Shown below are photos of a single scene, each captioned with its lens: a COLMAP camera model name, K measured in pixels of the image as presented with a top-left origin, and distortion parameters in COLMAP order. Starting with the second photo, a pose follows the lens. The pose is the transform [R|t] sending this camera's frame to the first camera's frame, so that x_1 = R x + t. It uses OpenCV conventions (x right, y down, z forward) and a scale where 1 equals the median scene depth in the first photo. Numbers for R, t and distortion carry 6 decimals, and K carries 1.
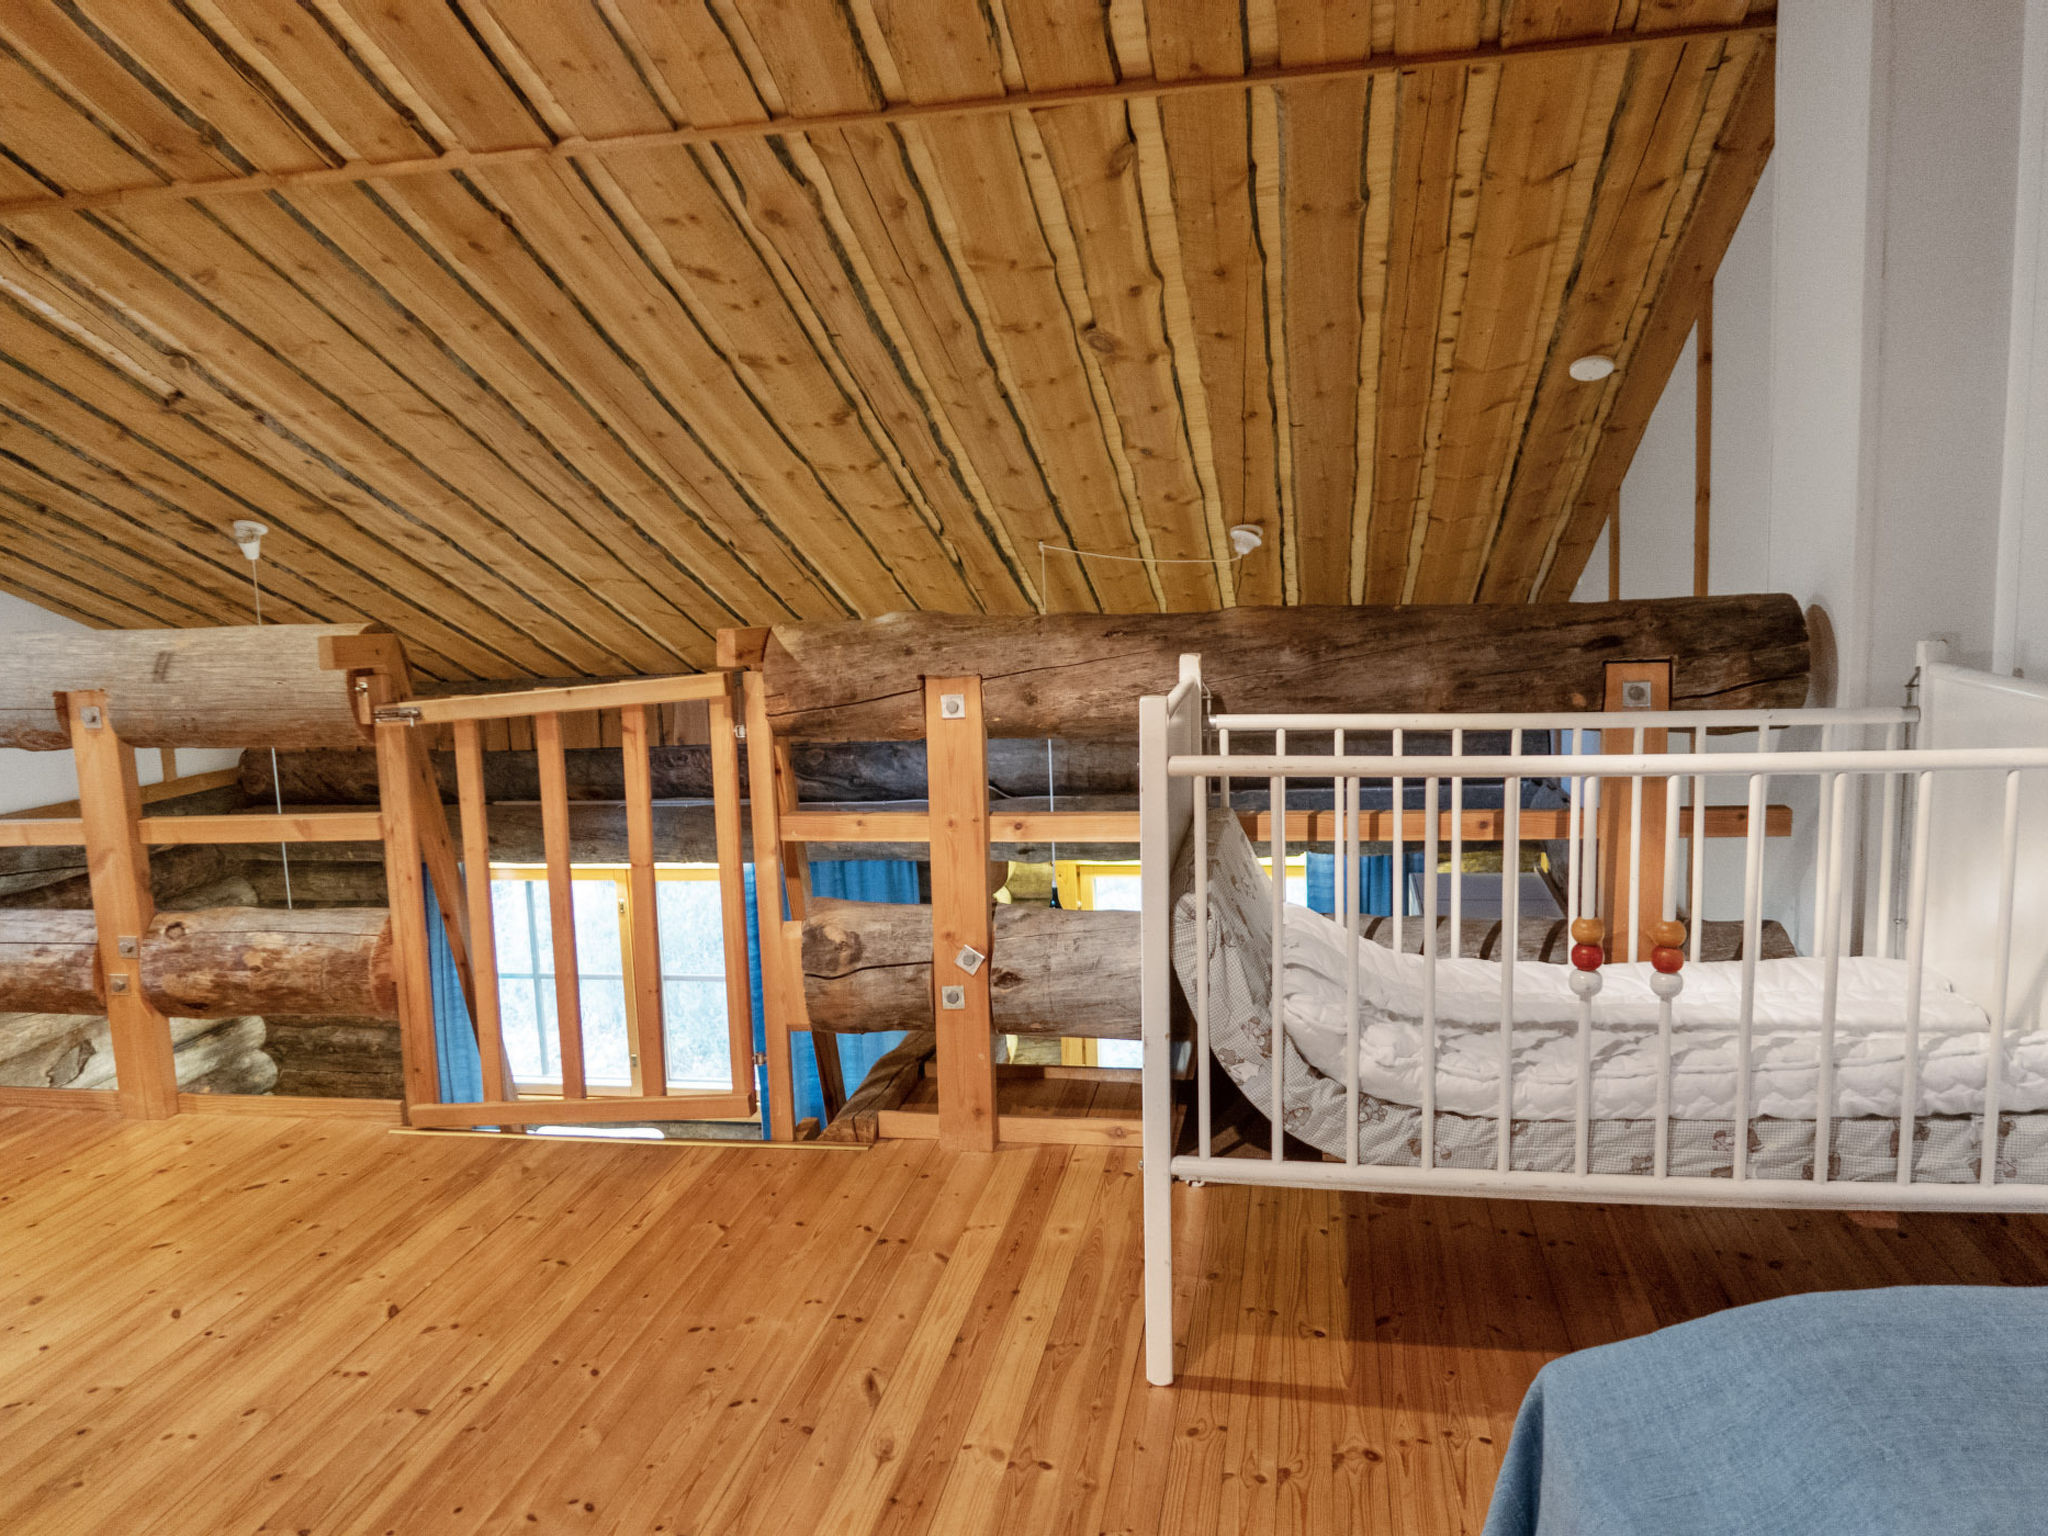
lens RADIAL K [[1550.8, 0, 1024.0], [0, 1550.8, 768.0], [0, 0, 1]] dist [-0.026638, 0.003528]
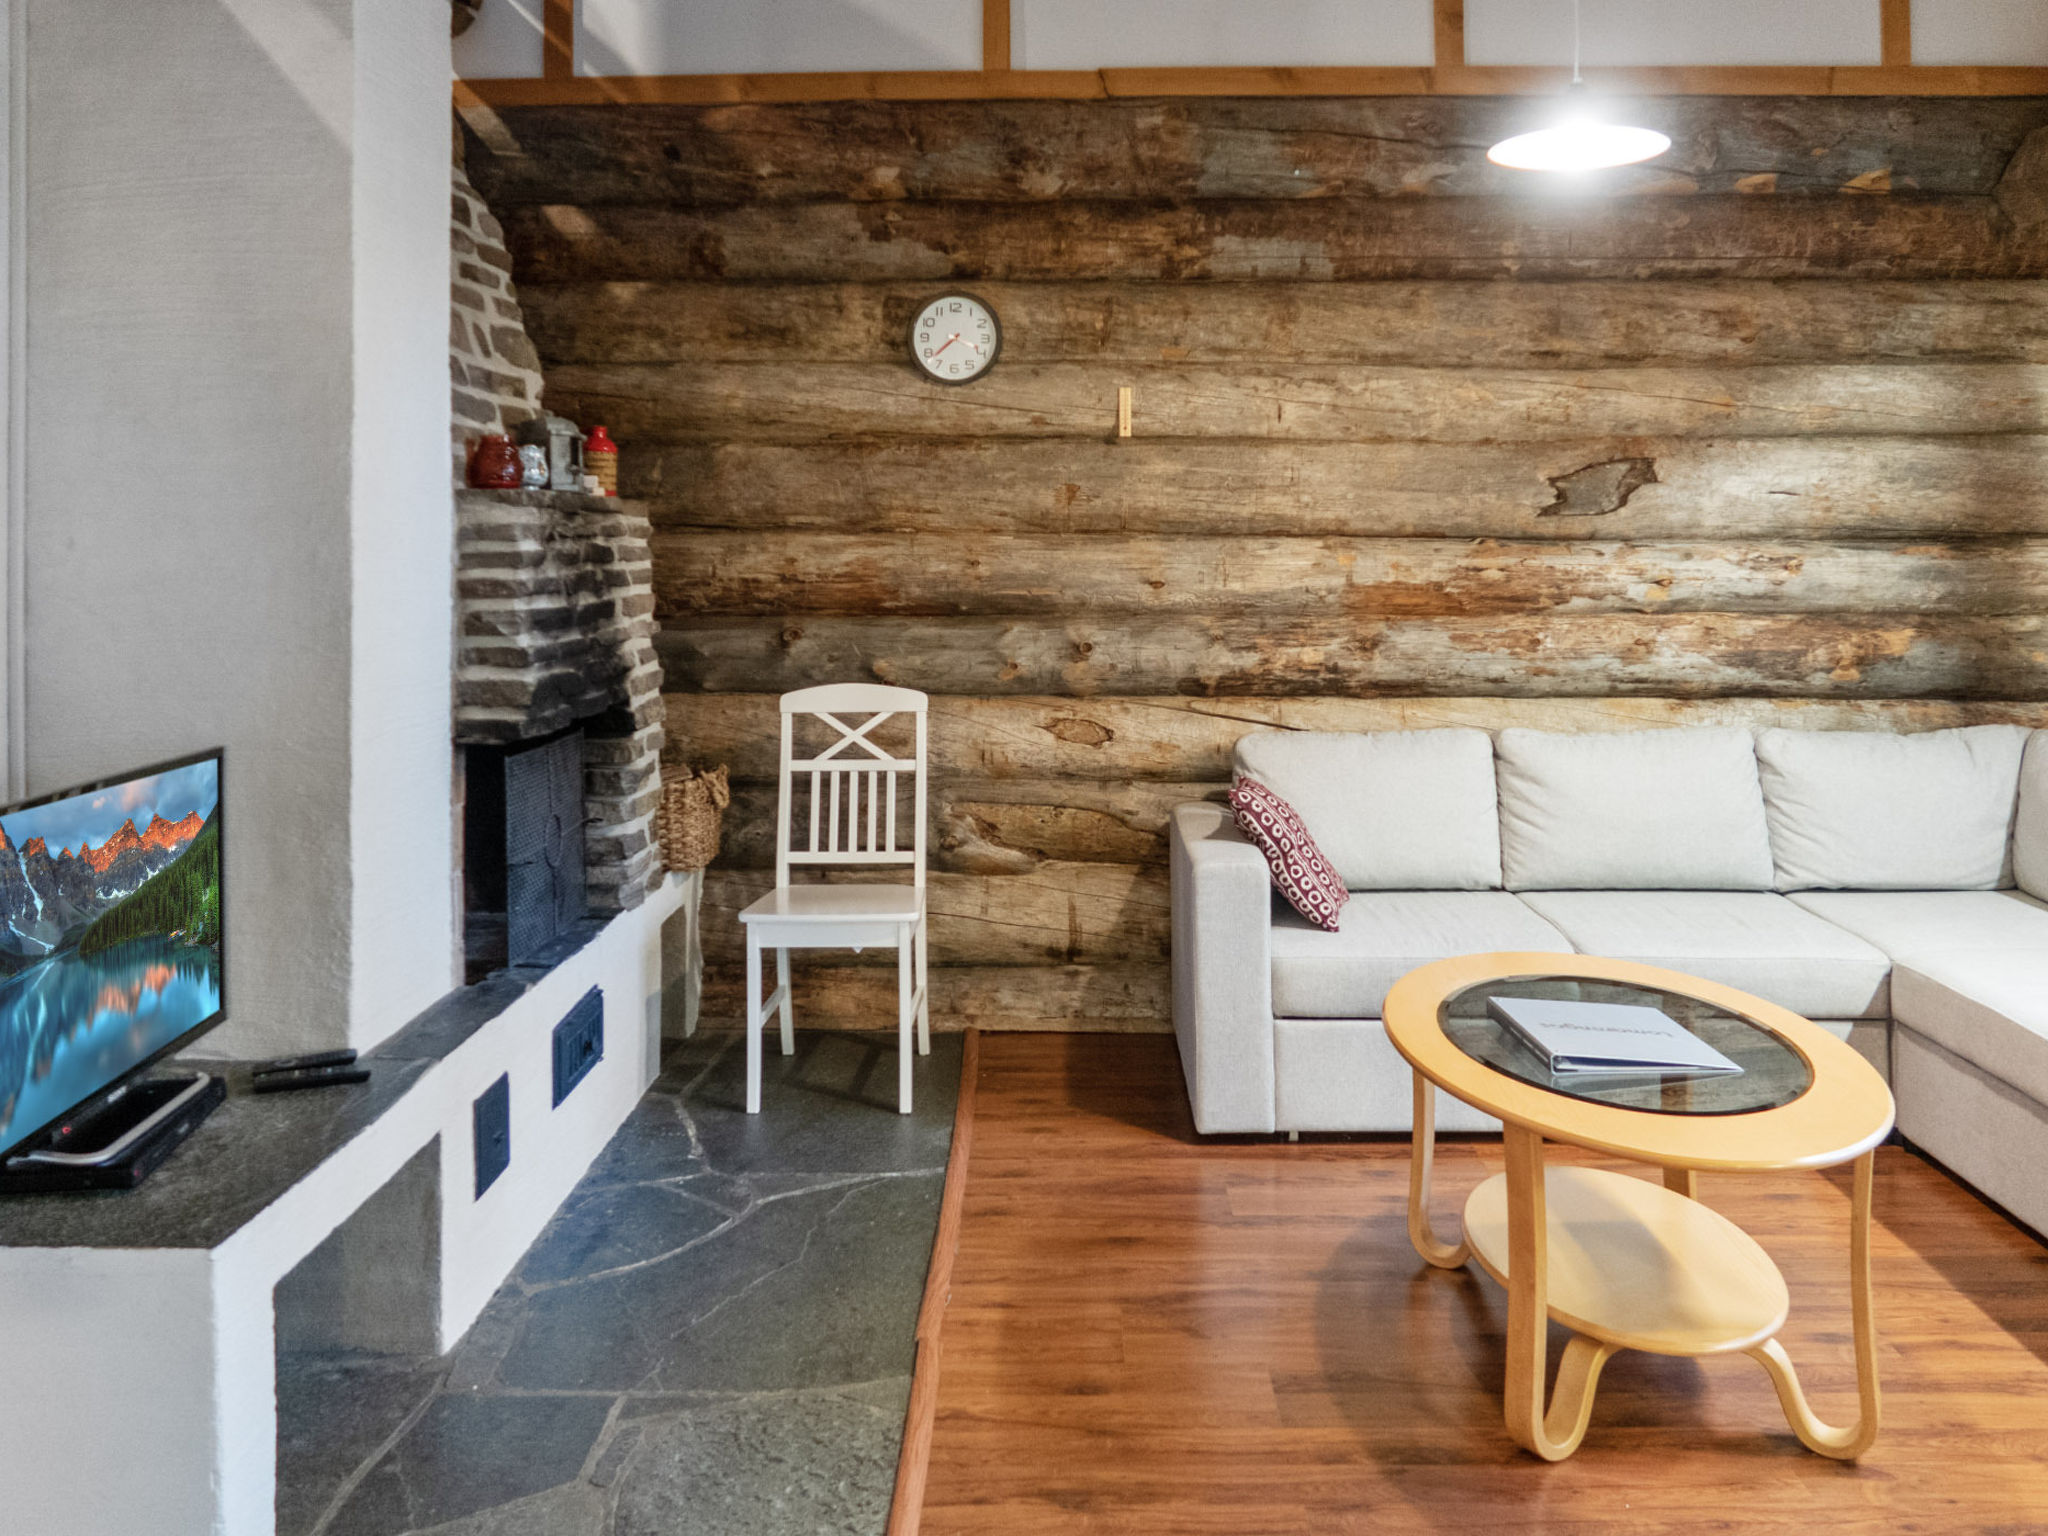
lens RADIAL K [[1643.9, 0, 1022.0], [0, 1643.9, 497.0], [0, 0, 1]] dist [-0.013688, 0.000863]
pose [[0.152584, 0.017192, -0.988141, -0.000787], [-0.140171, 0.990118, -0.004418, 0.212199], [0.978300, 0.139182, 0.153486, 0.605123]]
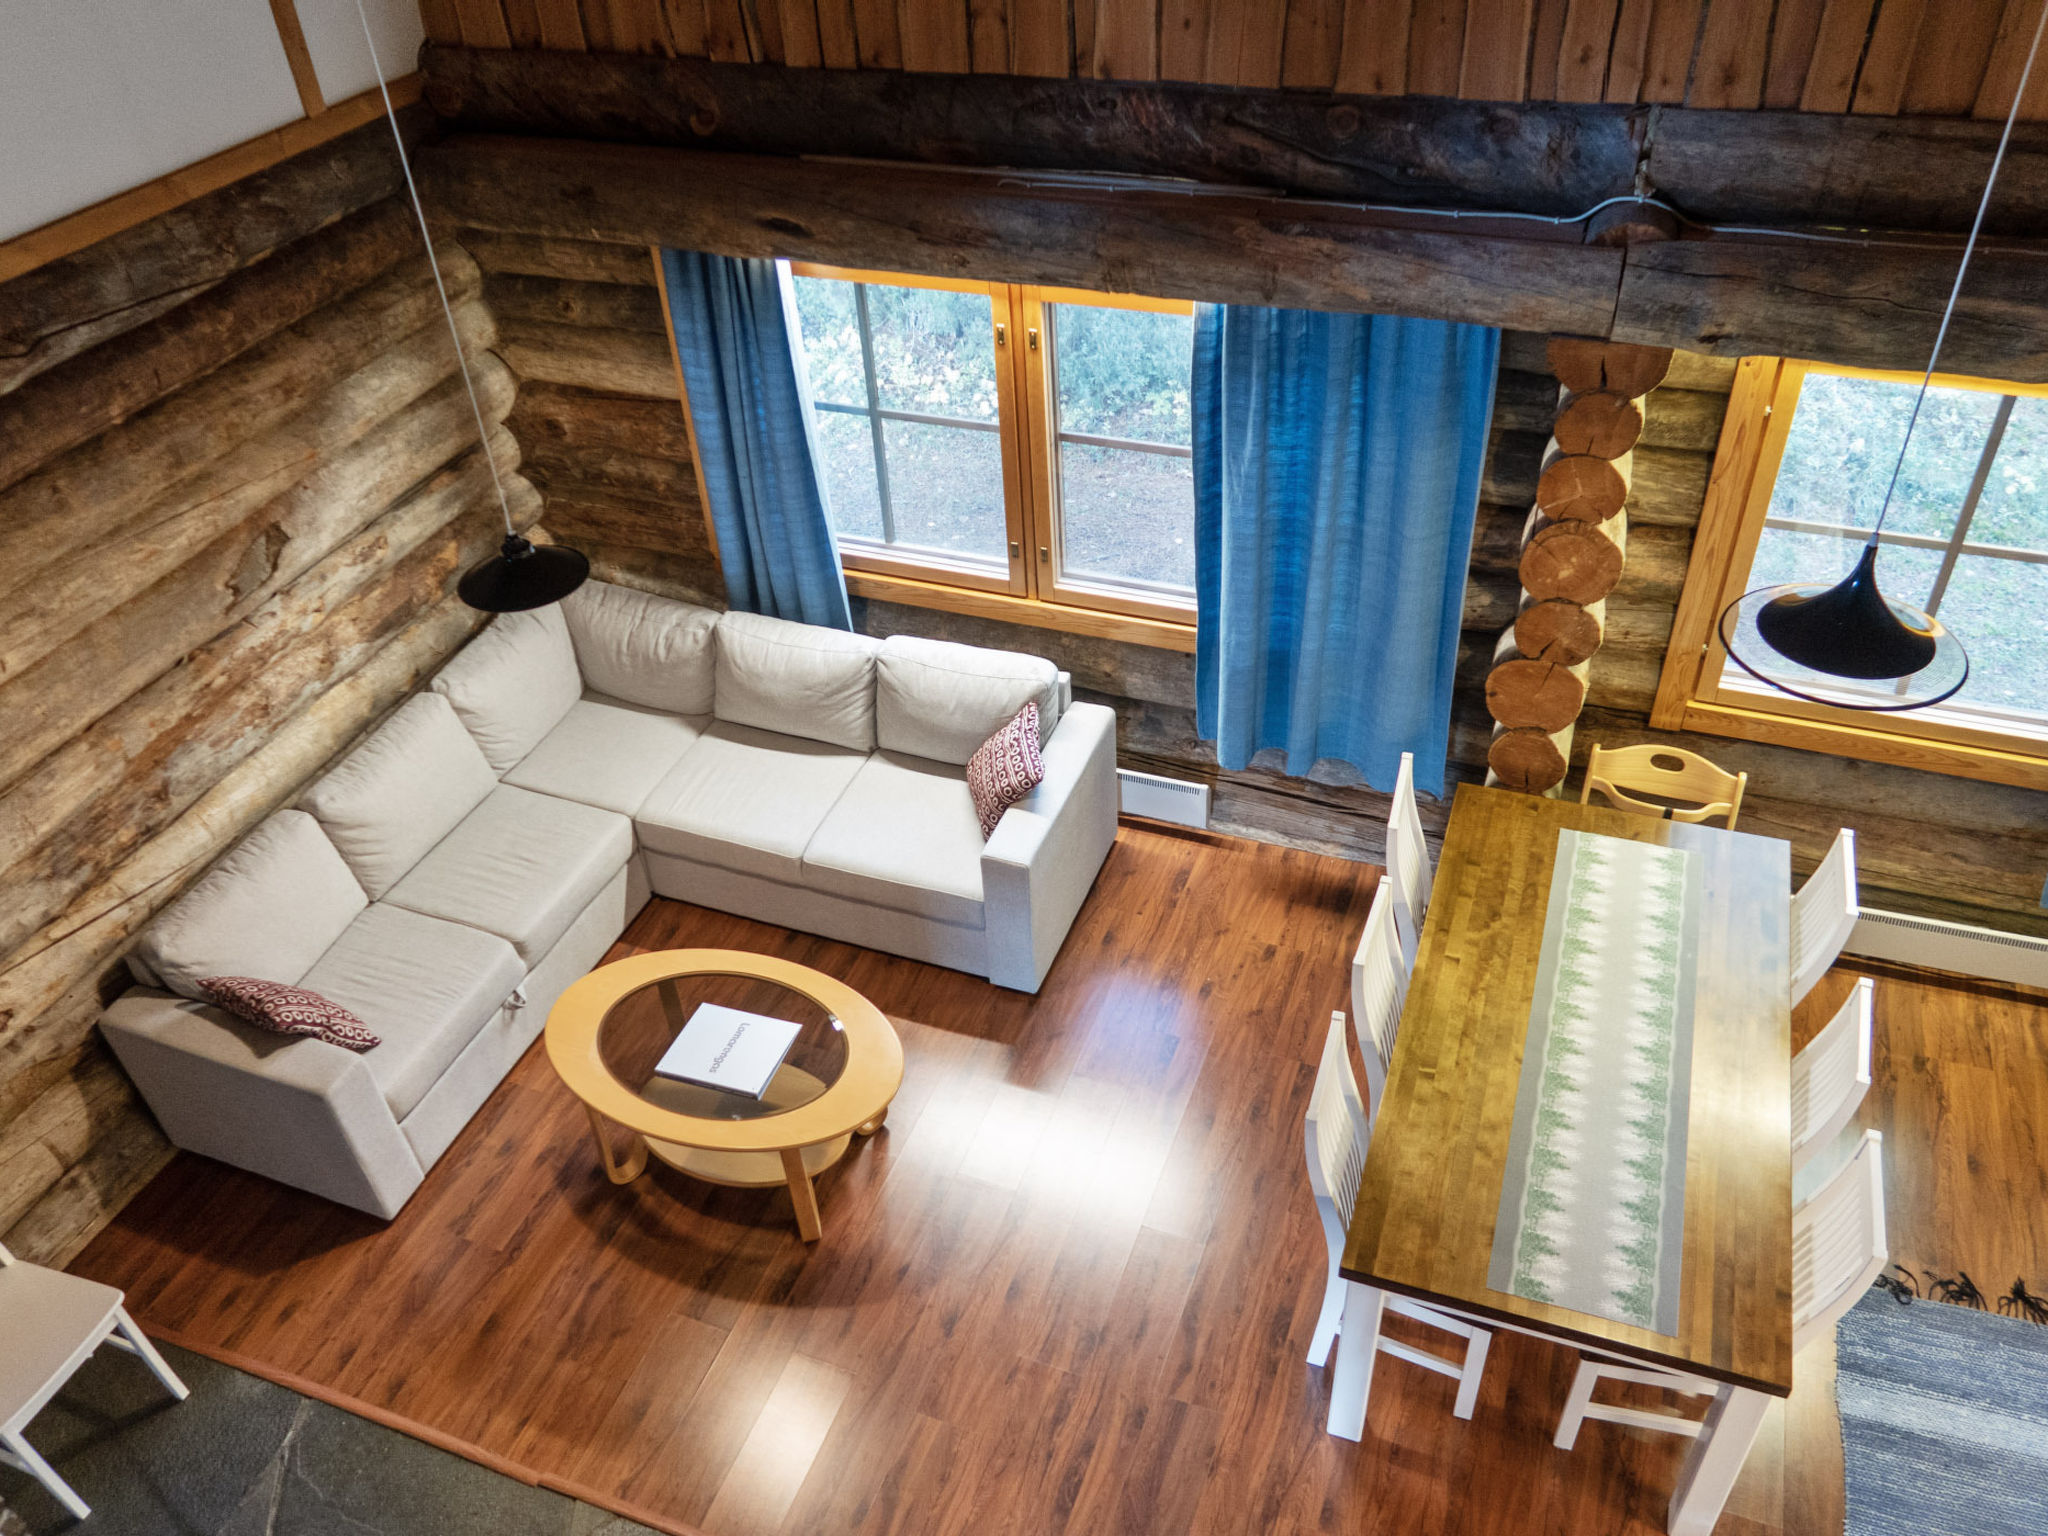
lens RADIAL K [[1550.8, 0, 1024.0], [0, 1550.8, 768.0], [0, 0, 1]] dist [-0.026638, 0.003528]
pose [[0.981643, 0.109705, -0.156017, -0.132296], [-0.013791, 0.856703, 0.515625, -0.091766], [0.190227, -0.504008, 0.842490, 0.373187]]
